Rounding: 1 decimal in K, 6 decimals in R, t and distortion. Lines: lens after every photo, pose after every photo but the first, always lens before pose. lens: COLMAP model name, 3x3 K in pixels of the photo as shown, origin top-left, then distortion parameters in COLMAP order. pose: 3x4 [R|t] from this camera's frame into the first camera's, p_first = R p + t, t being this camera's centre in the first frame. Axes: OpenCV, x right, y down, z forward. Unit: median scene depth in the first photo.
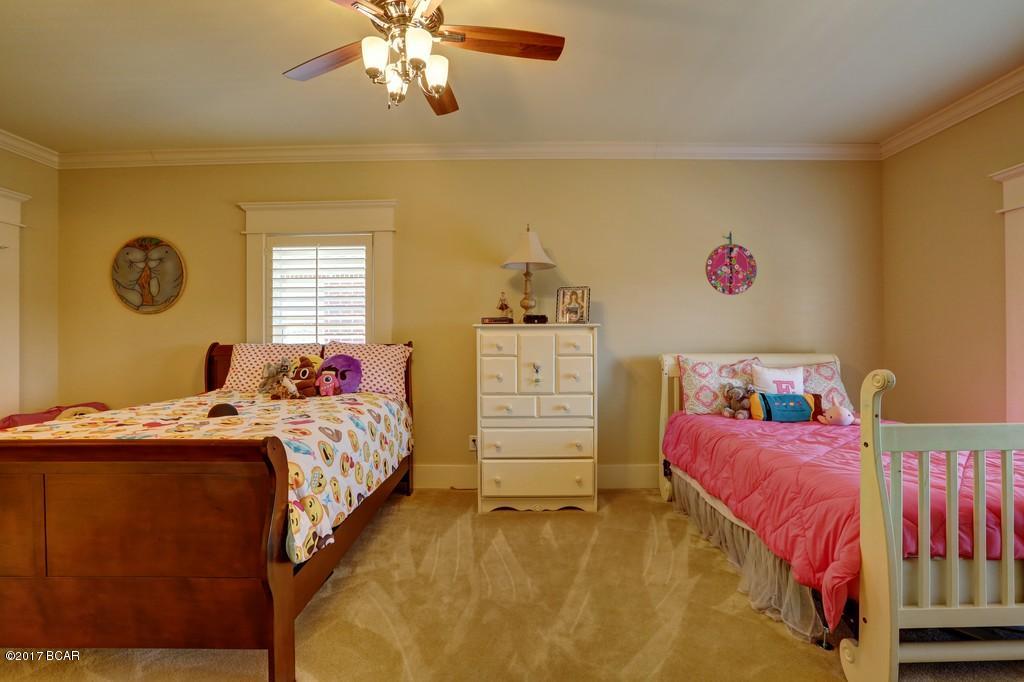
lens RADIAL K [[465.2, 0, 512.3], [0, 465.2, 340.1], [0, 0, 1]] dist [-0.039412, 0.006777]
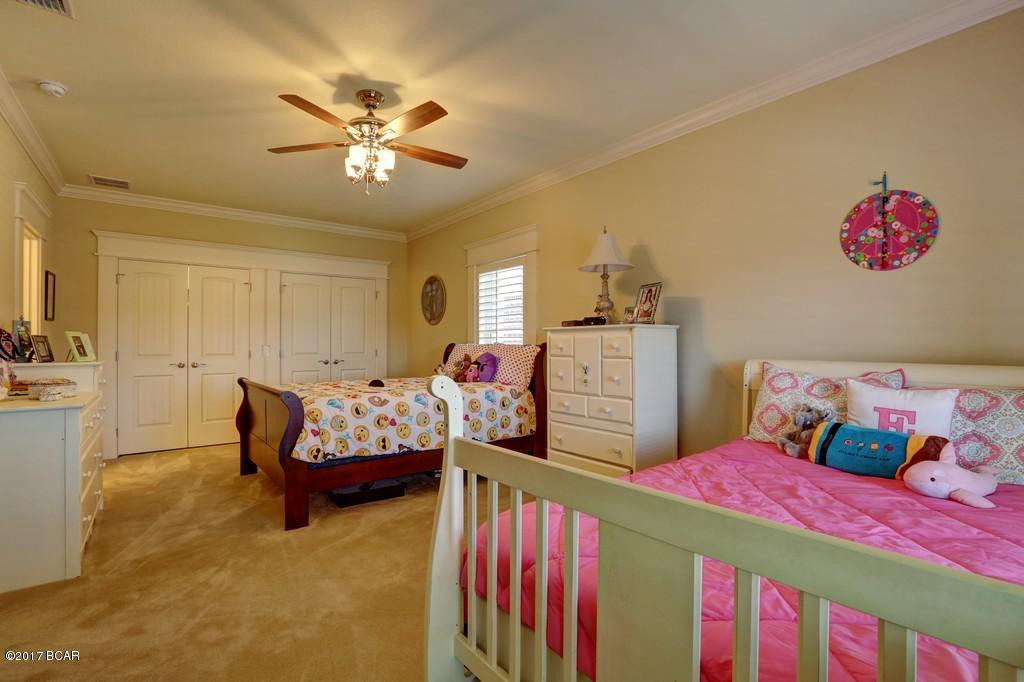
lens RADIAL K [[465.2, 0, 509.8], [0, 465.2, 342.5], [0, 0, 1]] dist [-0.039412, 0.006777]
pose [[0.625970, 0.001428, -0.779846, 0.650950], [0.006043, 0.999959, 0.006682, -0.005658], [0.779824, -0.008896, 0.625936, 0.199652]]
